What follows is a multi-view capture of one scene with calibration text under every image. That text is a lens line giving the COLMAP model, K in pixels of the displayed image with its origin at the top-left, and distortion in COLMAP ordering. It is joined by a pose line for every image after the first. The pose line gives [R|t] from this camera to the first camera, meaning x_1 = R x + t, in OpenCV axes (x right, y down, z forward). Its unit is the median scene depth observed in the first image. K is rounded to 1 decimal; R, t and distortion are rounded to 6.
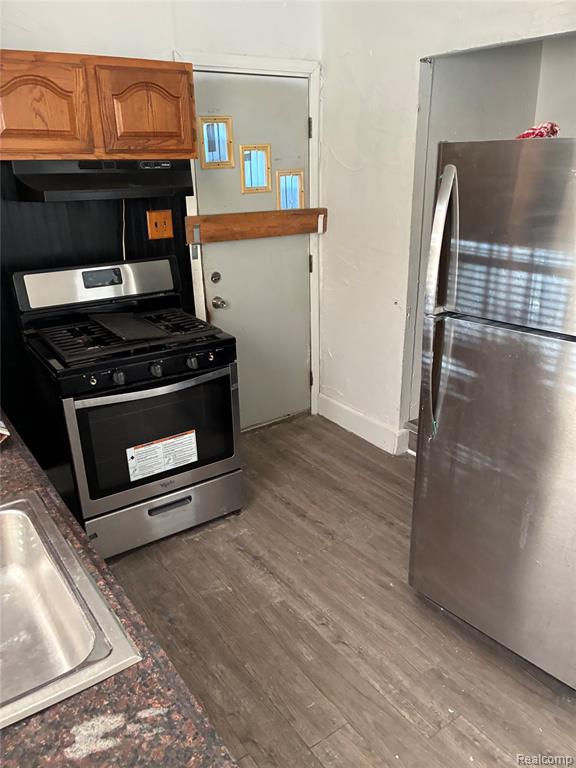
lens RADIAL K [[571.4, 0, 287.7], [0, 571.4, 415.3], [0, 0, 1]] dist [0.011785, -0.005483]
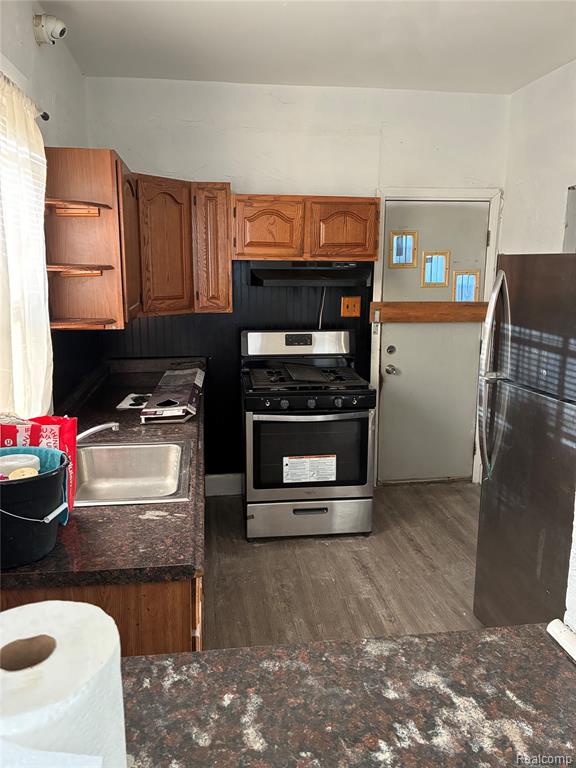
lens RADIAL K [[571.4, 0, 287.7], [0, 571.4, 415.3], [0, 0, 1]] dist [0.011785, -0.005483]
pose [[0.886019, 0.141678, -0.441472, 0.310827], [-0.206435, 0.973128, -0.102010, 0.094407], [0.415156, 0.181518, 0.891457, -0.240920]]
